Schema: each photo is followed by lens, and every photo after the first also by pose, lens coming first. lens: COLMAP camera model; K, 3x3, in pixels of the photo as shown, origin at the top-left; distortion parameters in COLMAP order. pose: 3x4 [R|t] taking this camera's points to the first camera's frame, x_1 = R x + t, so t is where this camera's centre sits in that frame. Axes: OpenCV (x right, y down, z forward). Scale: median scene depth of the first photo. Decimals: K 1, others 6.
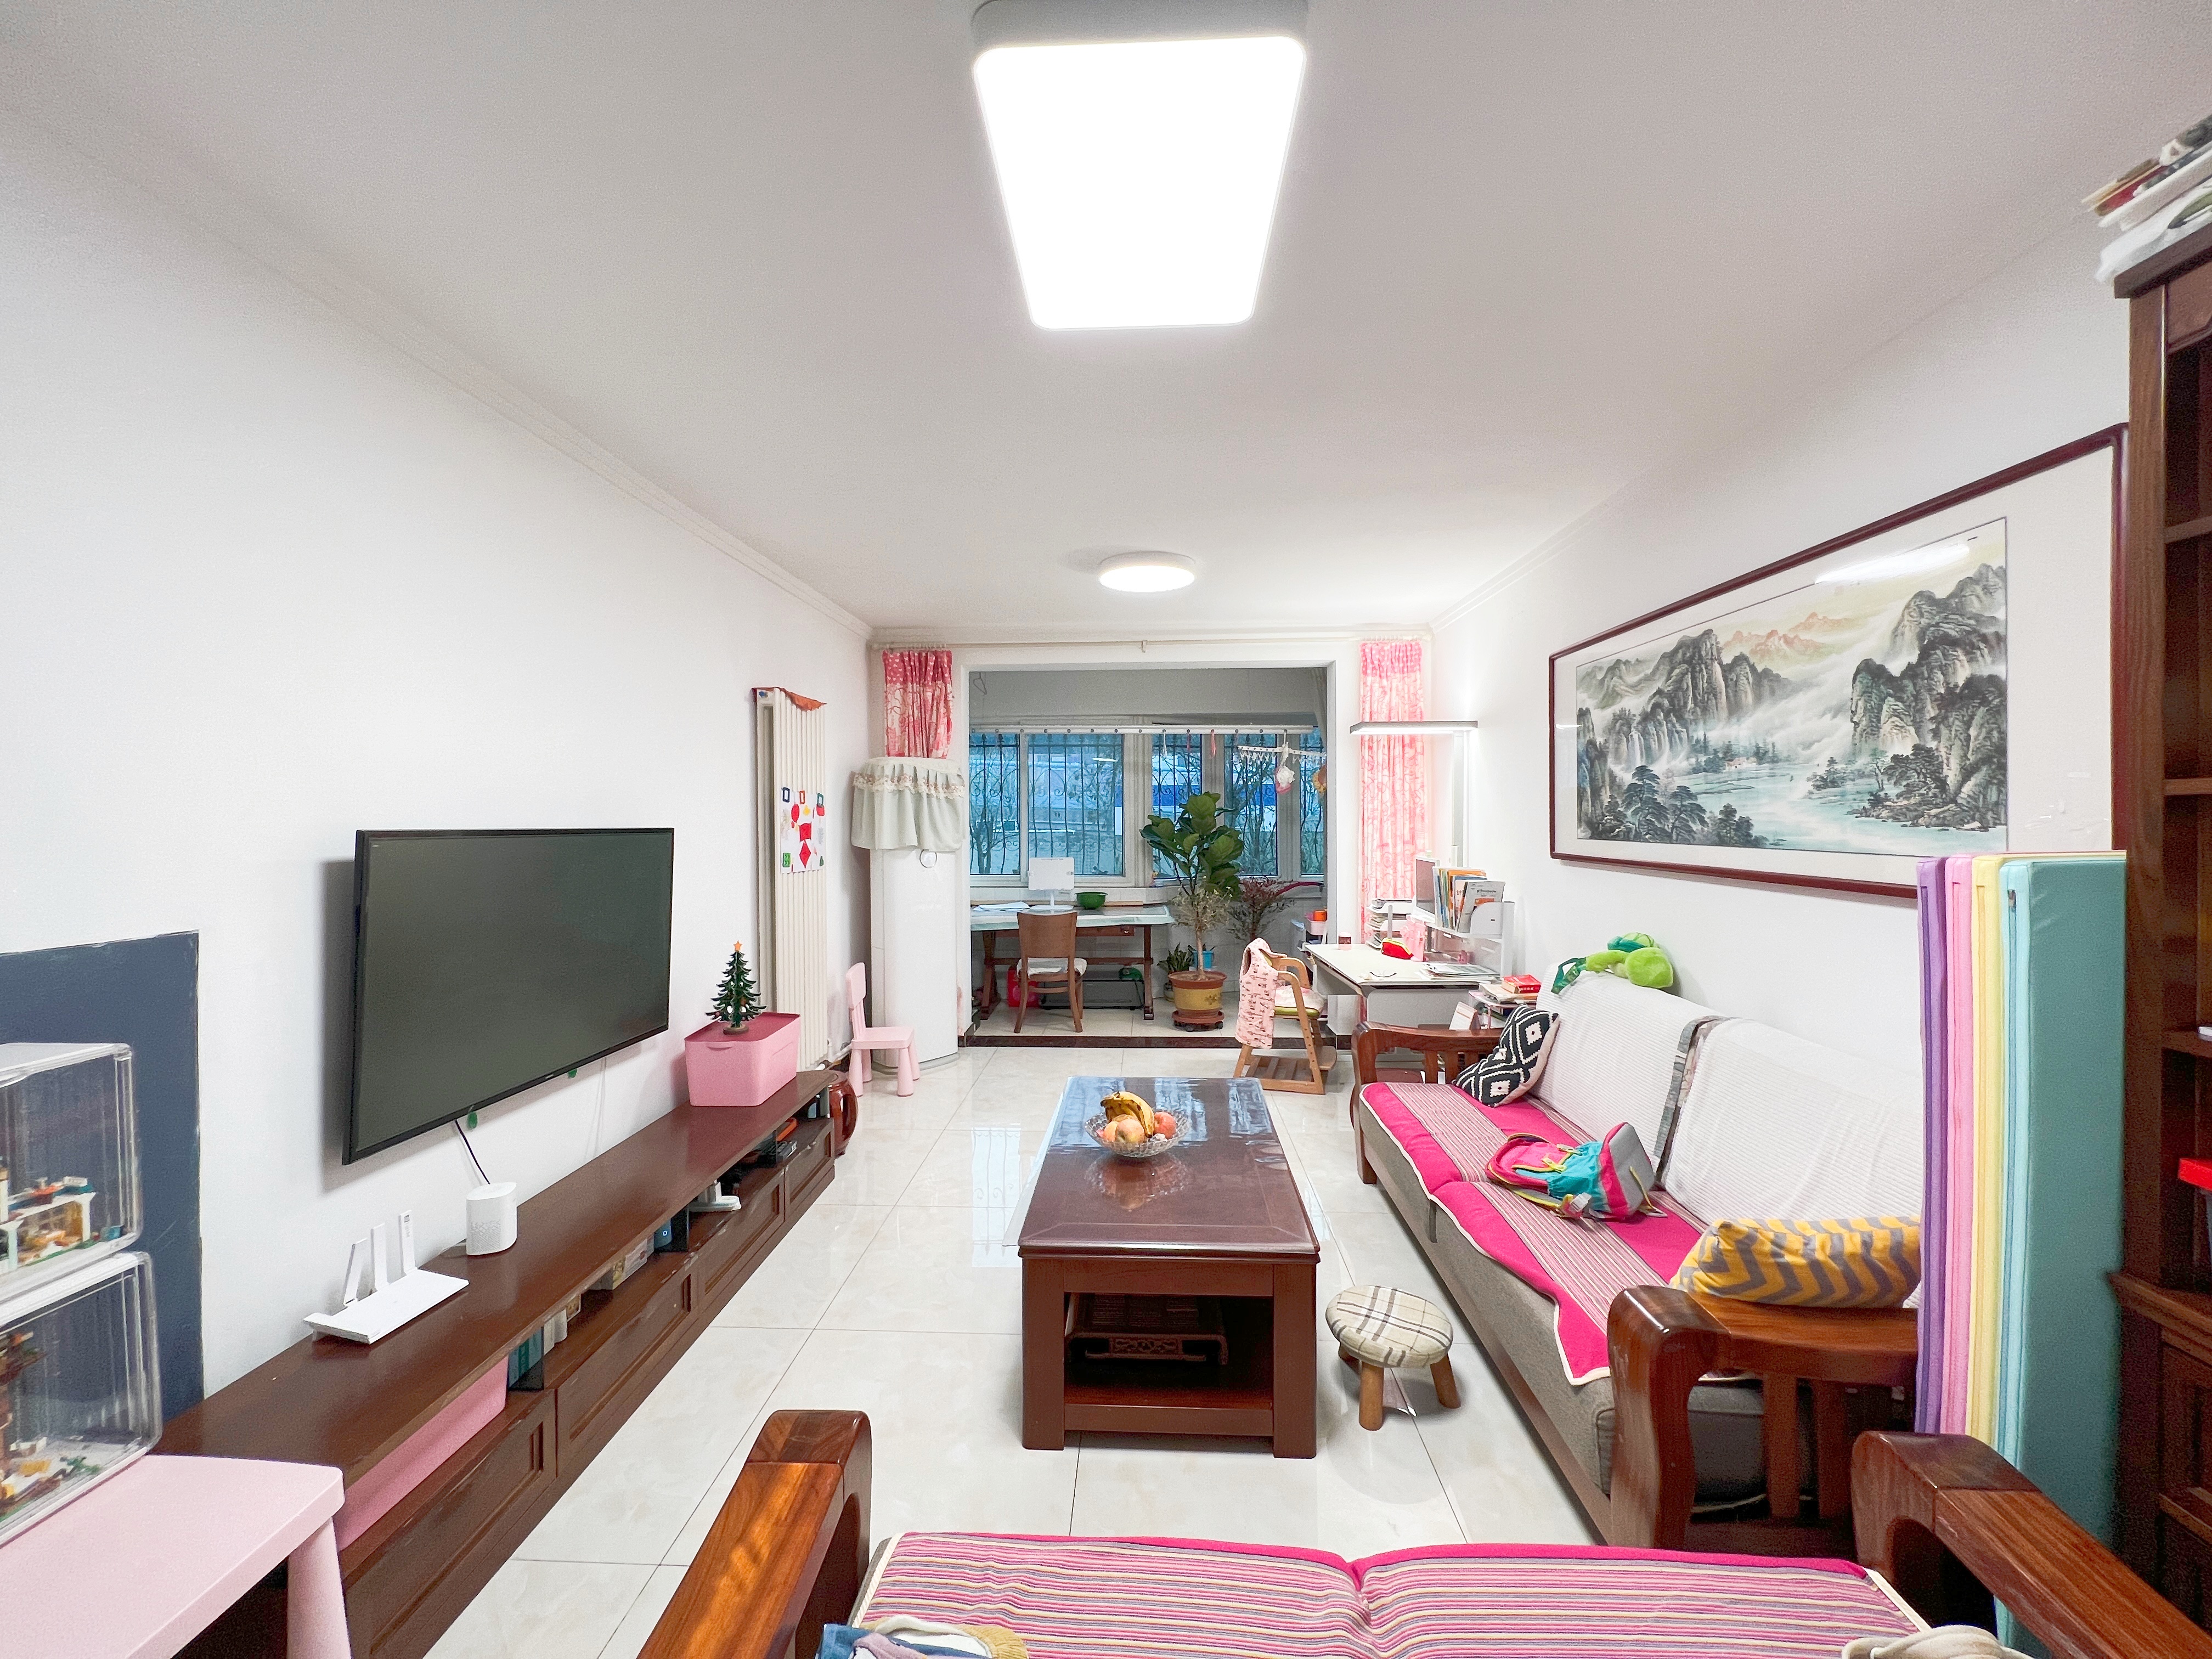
lens RADIAL K [[889.8, 0, 1106.9], [0, 889.8, 825.2], [0, 0, 1]] dist [0.000440, 0.000026]
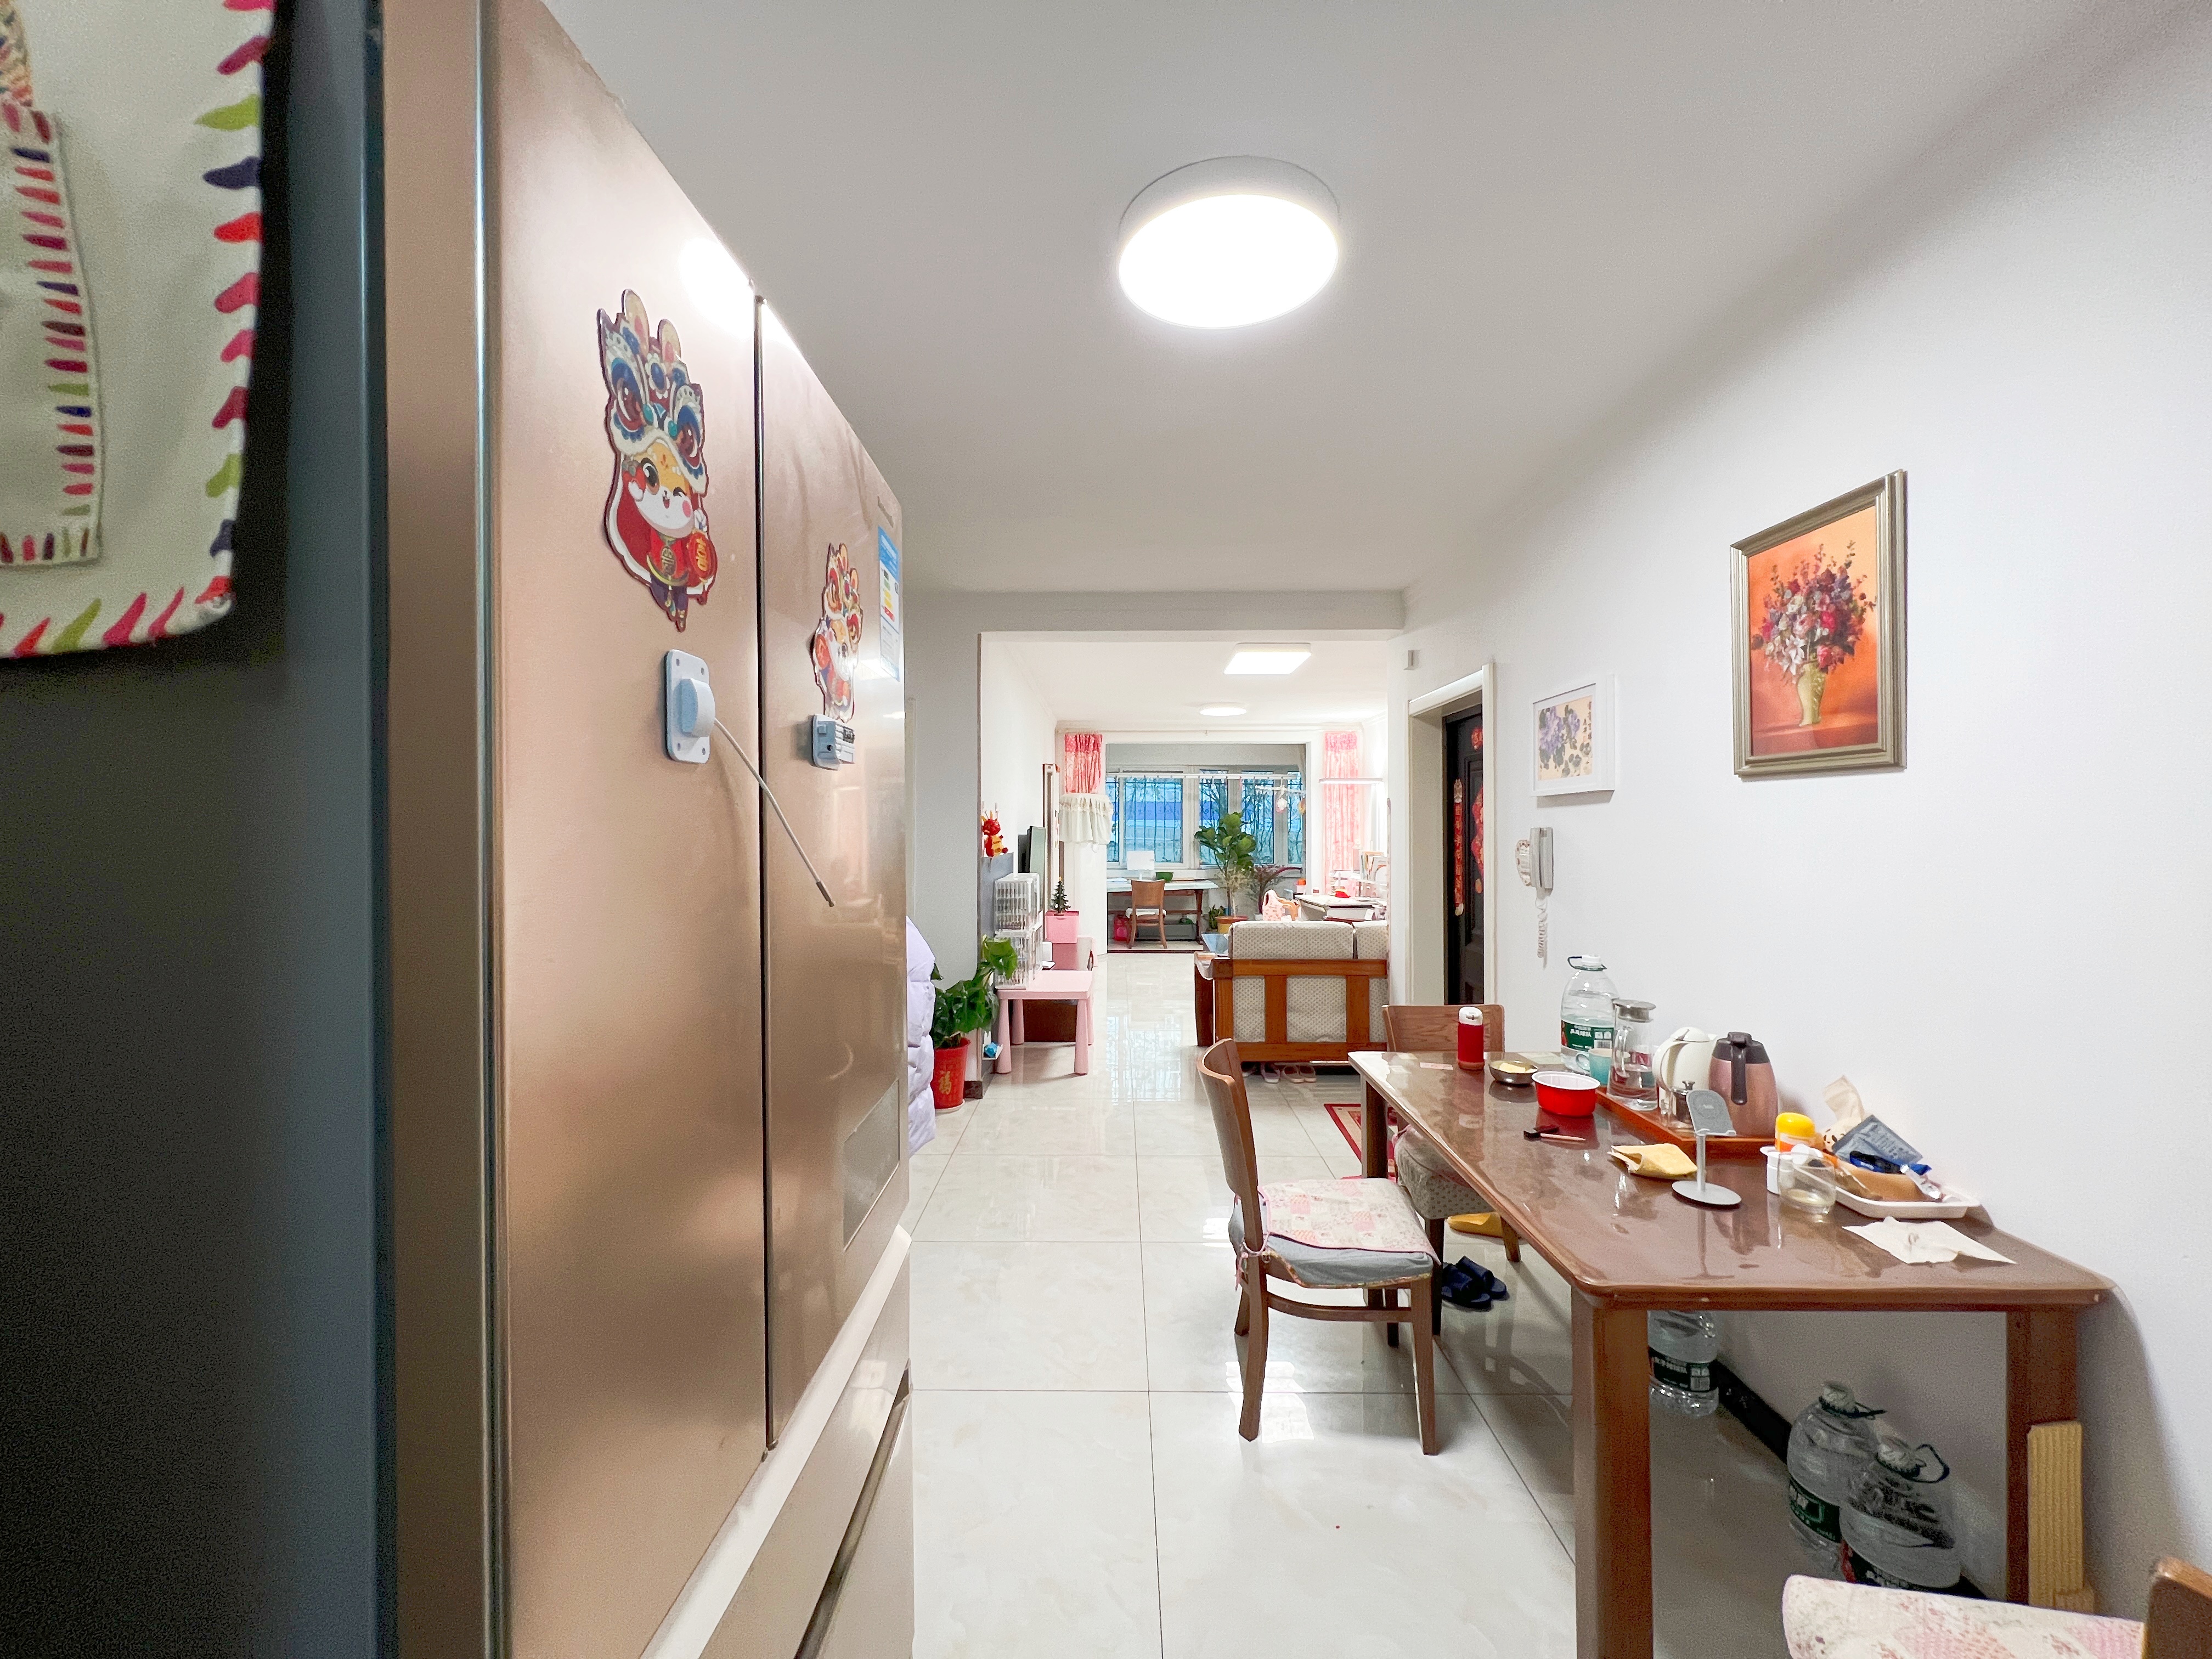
lens RADIAL K [[889.8, 0, 1098.0], [0, 889.8, 828.4], [0, 0, 1]] dist [0.000440, 0.000026]
pose [[0.999668, 0.003959, 0.025447, -0.206345], [-0.003642, 0.999915, -0.012523, 0.017277], [-0.025494, 0.012426, 0.999598, -0.741348]]
